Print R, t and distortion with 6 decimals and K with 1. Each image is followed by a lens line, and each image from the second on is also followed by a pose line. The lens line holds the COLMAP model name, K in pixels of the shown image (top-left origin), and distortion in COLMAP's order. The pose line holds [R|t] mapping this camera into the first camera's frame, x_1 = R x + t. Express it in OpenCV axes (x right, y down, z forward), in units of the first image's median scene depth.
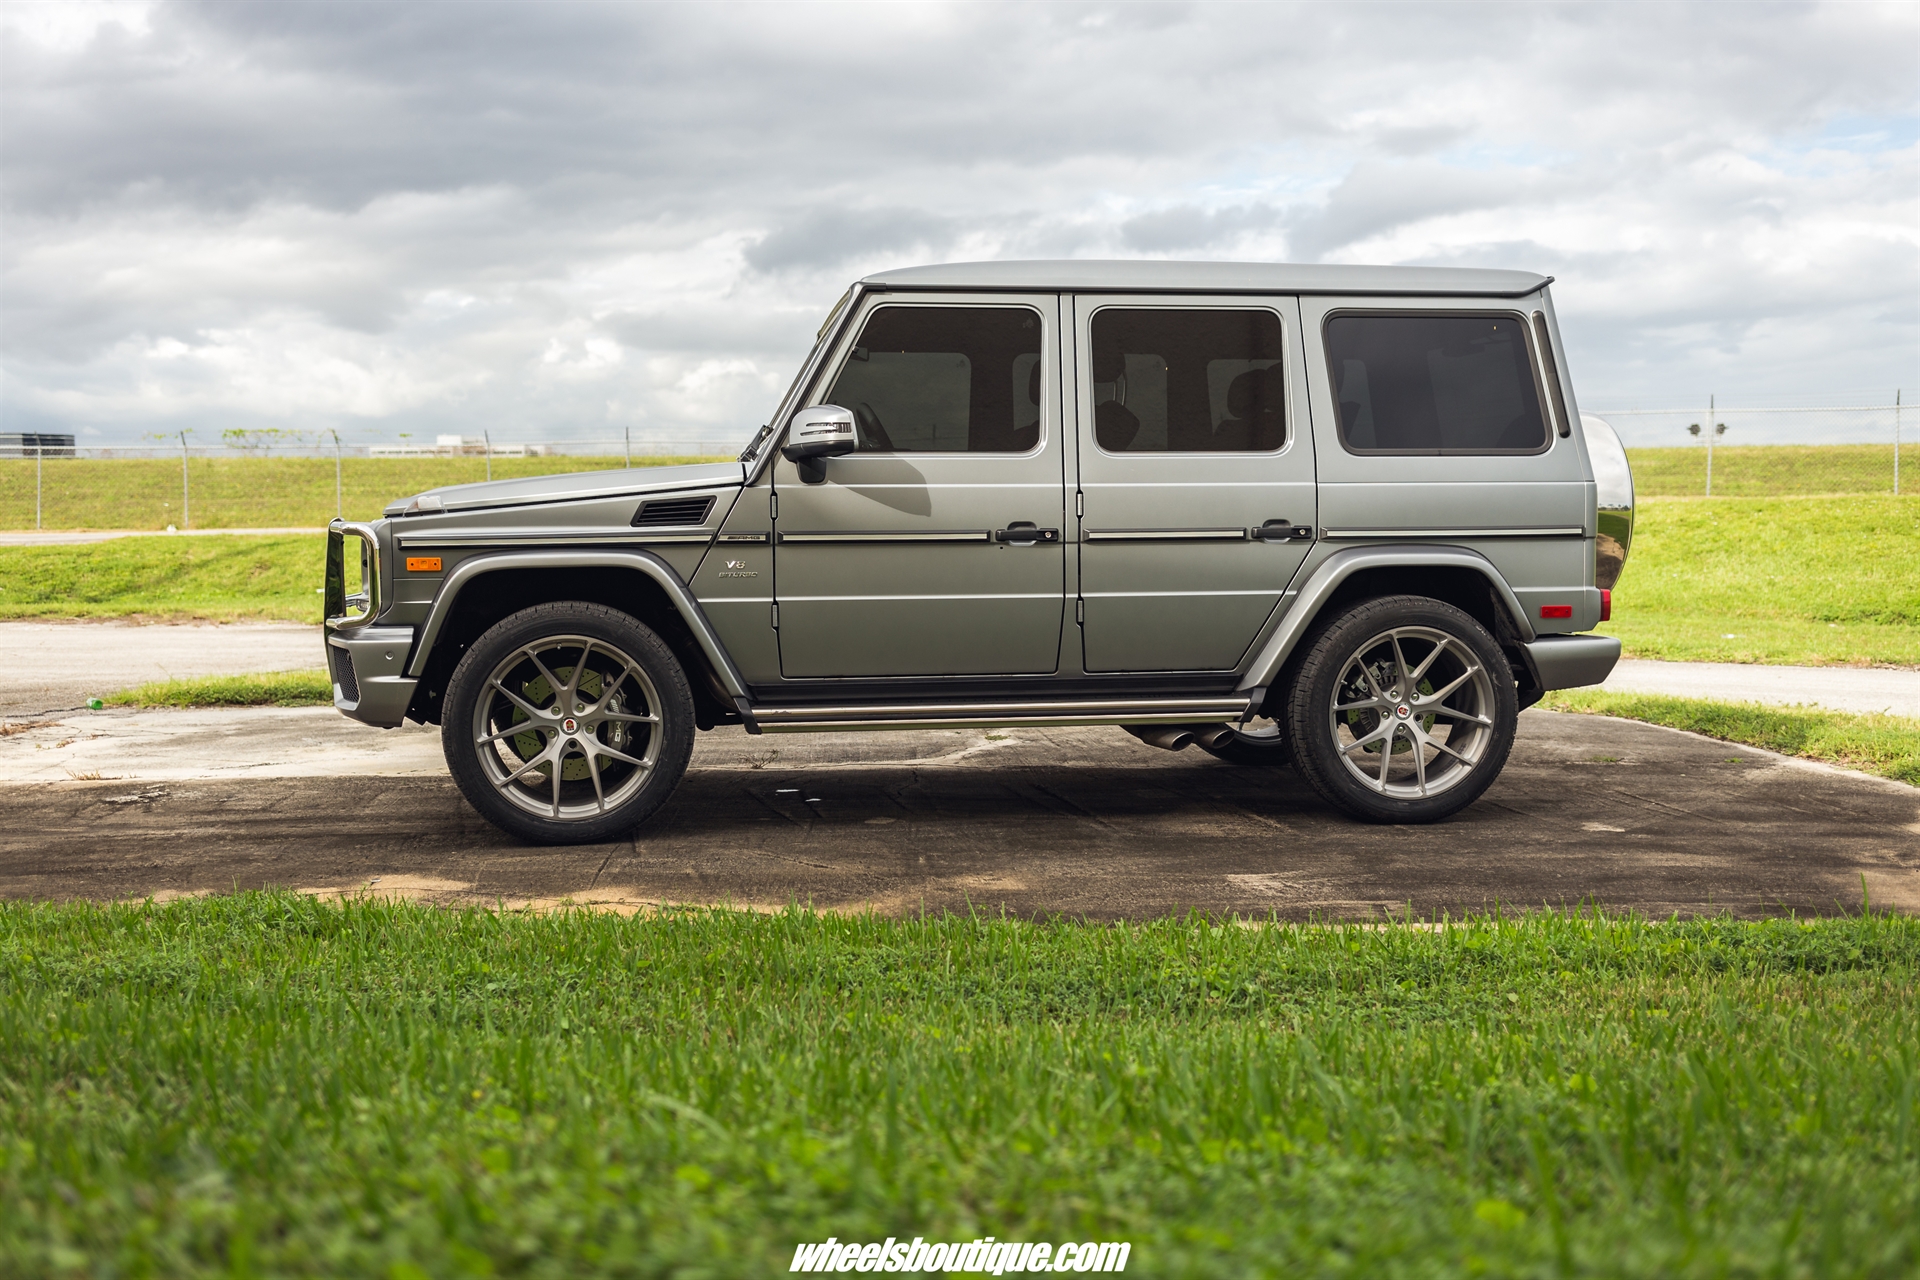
lens RADIAL K [[1455.3, 0, 960.0], [0, 1455.3, 640.0], [0, 0, 1]] dist [0.052703, 0.000368]
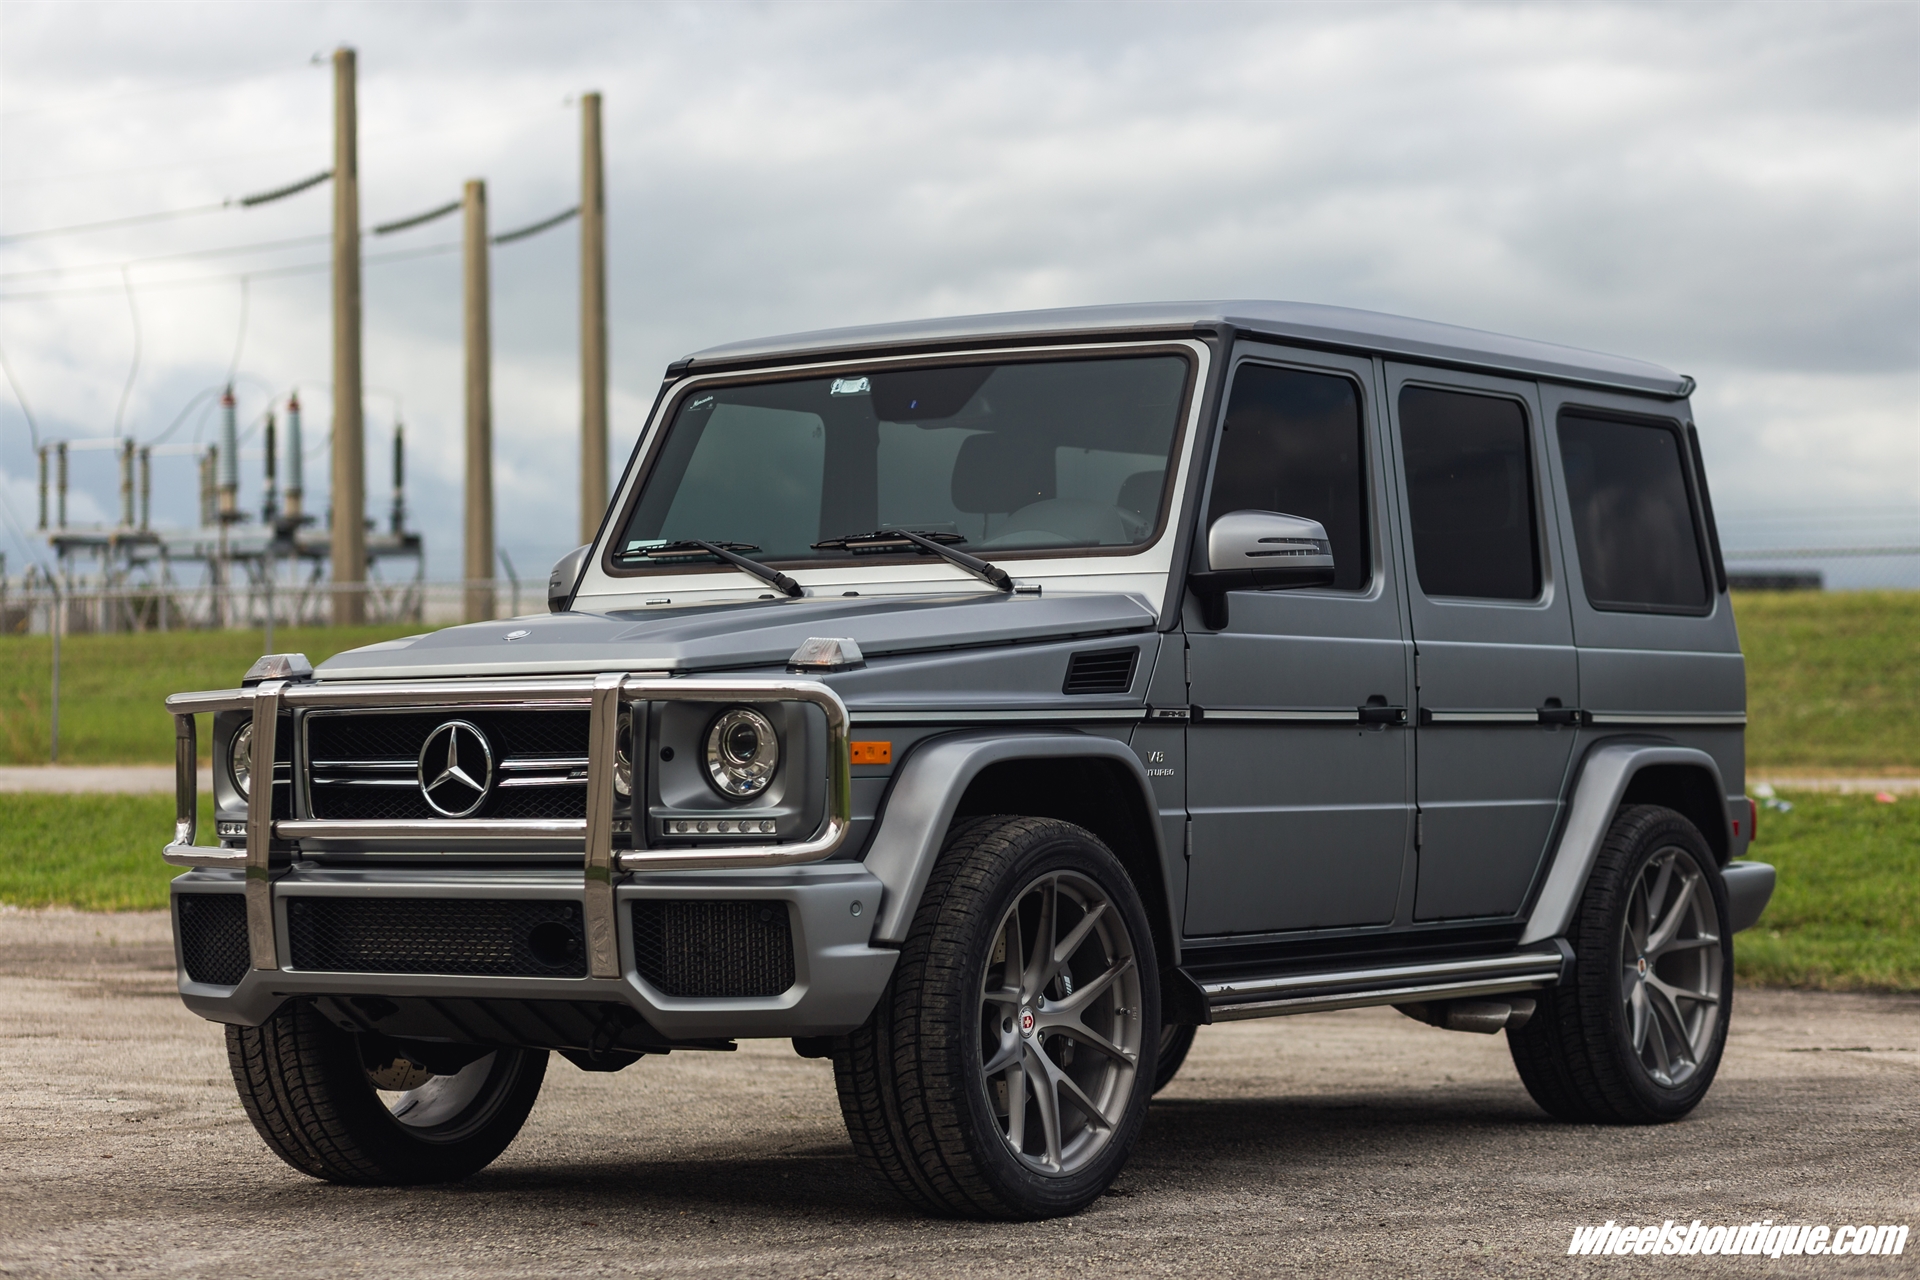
lens RADIAL K [[4567.9, 0, 960.0], [0, 4567.9, 640.0], [0, 0, 1]] dist [0.050763, 0.183098]
pose [[0.638943, 0.026533, 0.768796, -1.660671], [0.039497, 0.996955, -0.067233, 0.026045], [-0.768240, 0.073323, 0.635950, -0.178646]]
